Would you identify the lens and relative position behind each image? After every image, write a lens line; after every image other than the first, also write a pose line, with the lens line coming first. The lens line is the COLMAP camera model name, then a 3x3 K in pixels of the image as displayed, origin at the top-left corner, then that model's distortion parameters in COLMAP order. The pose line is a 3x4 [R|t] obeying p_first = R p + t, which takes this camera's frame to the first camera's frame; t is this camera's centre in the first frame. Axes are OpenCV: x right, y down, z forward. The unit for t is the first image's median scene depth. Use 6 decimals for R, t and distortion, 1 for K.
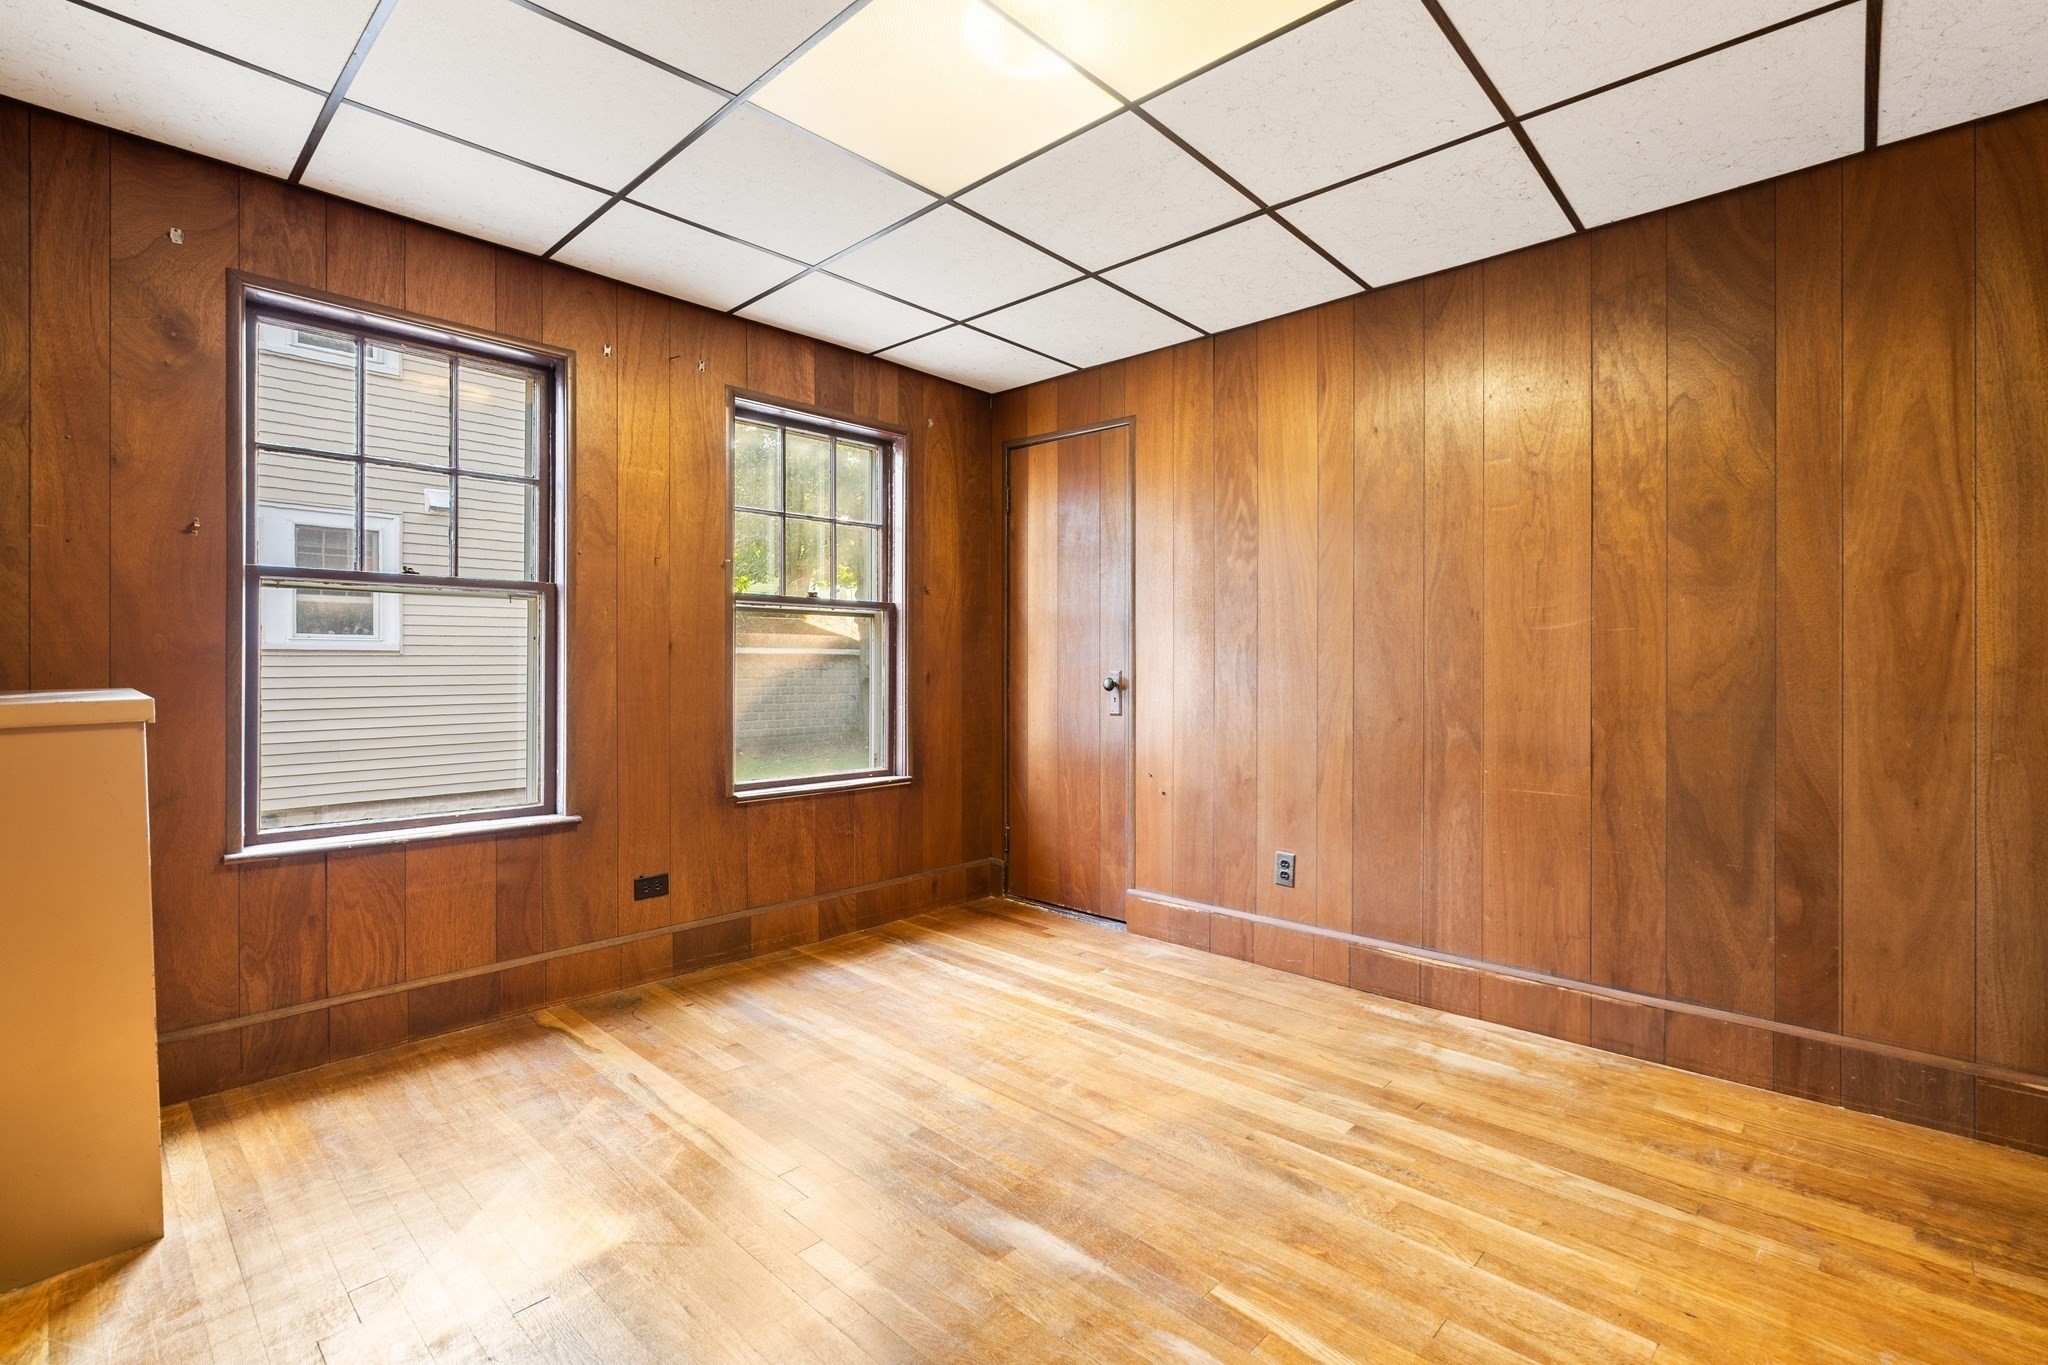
lens RADIAL K [[926.2, 0, 1030.6], [0, 926.2, 663.8], [0, 0, 1]] dist [-0.006929, 0.000465]
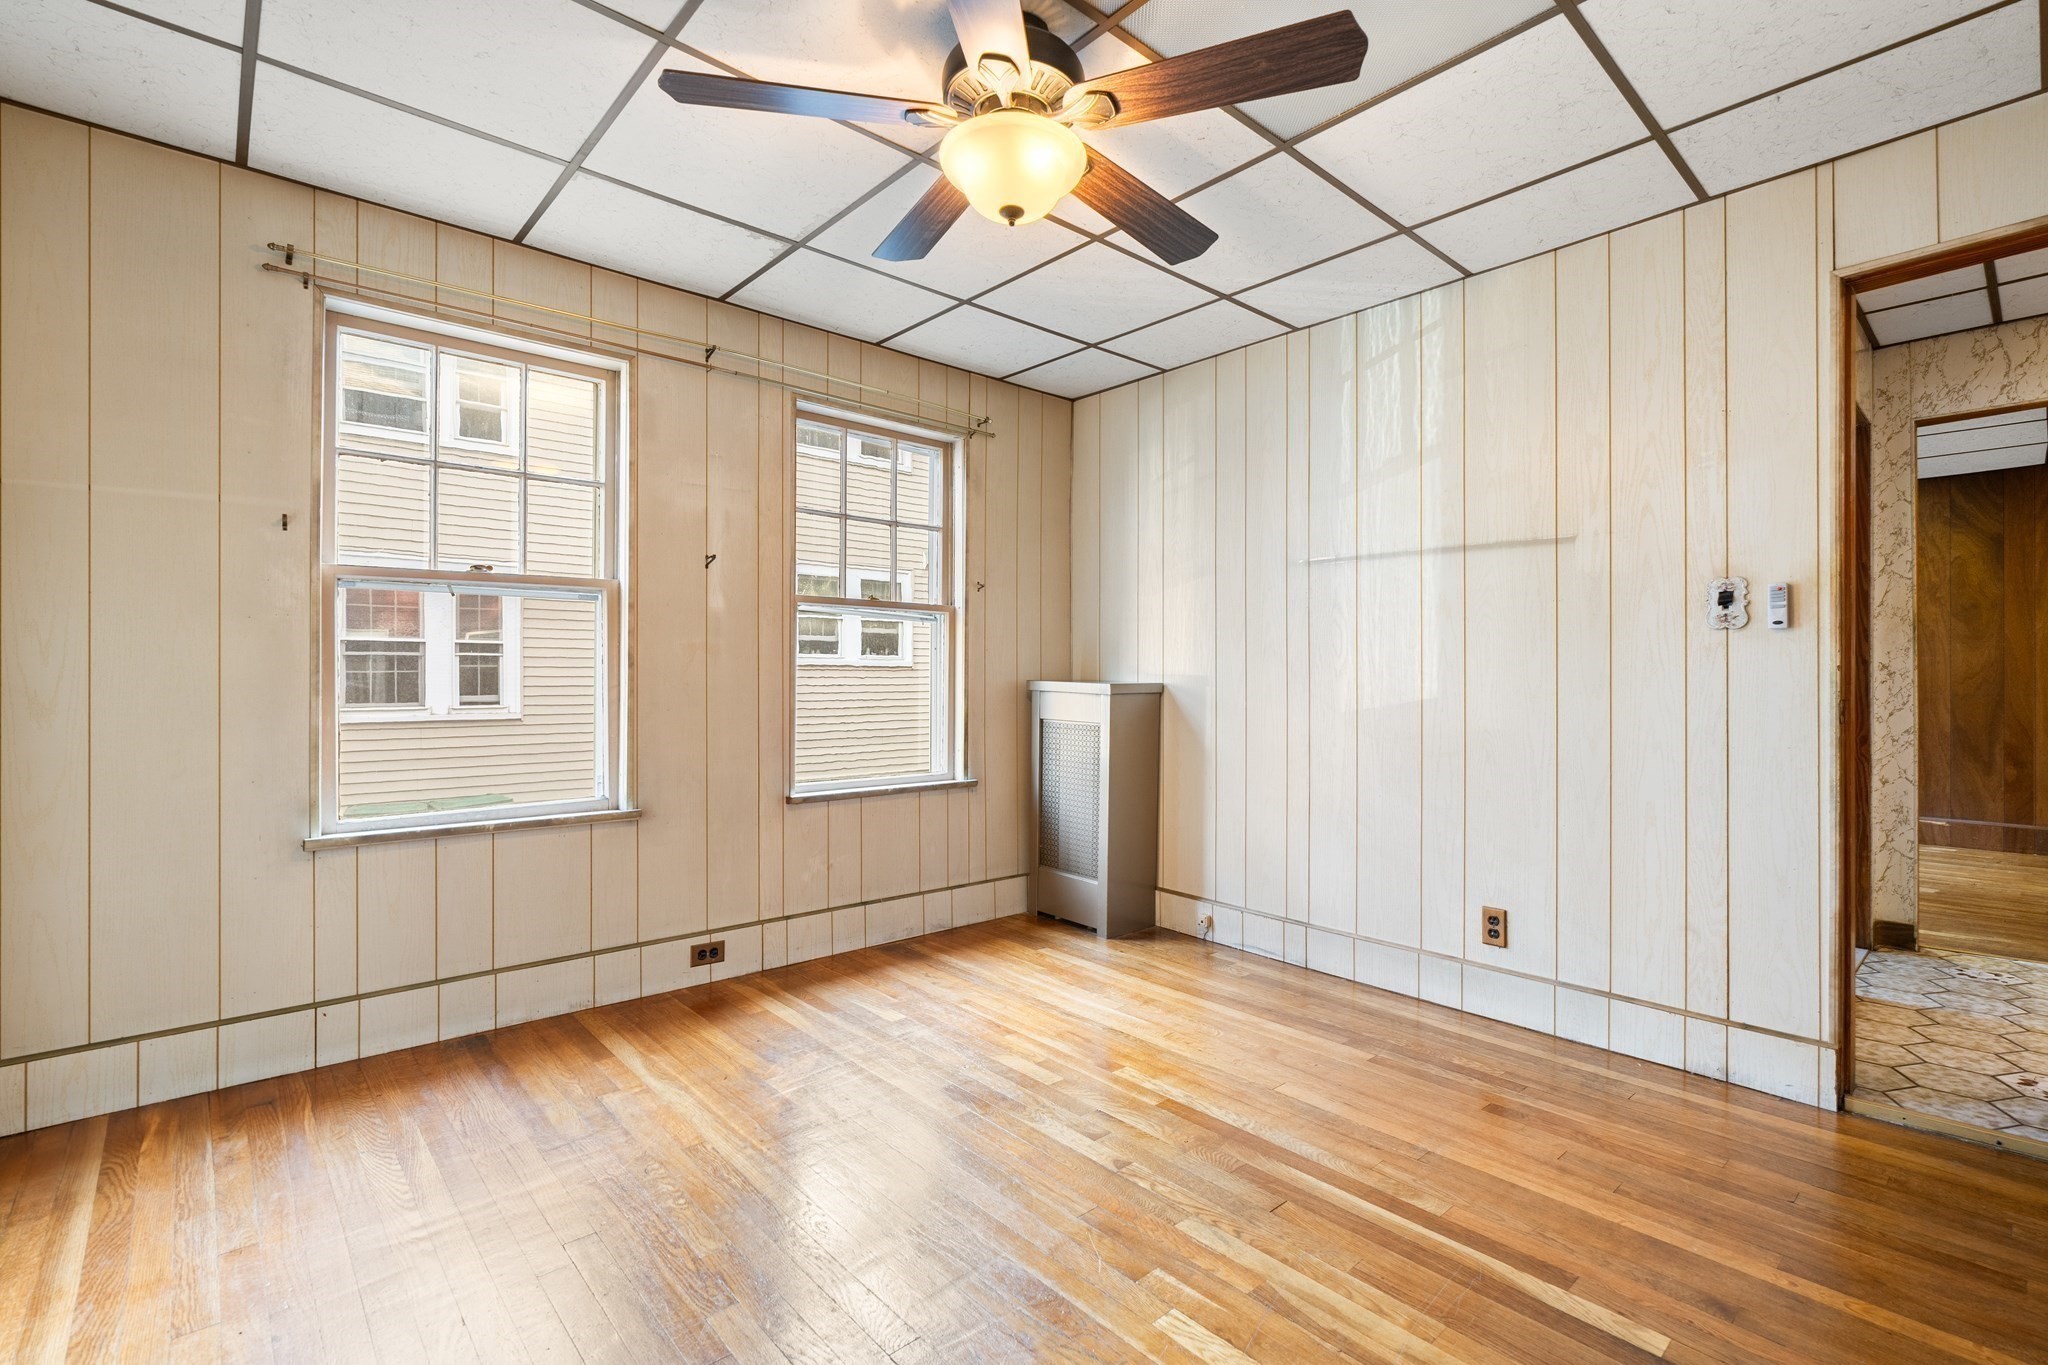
lens RADIAL K [[953.0, 0, 1027.3], [0, 953.0, 667.6], [0, 0, 1]] dist [0.001090, 0.000399]
pose [[0.997753, -0.001012, -0.066988, -0.087686], [0.000995, 0.999999, -0.000288, -0.000922], [0.066988, 0.000221, 0.997754, -0.092541]]
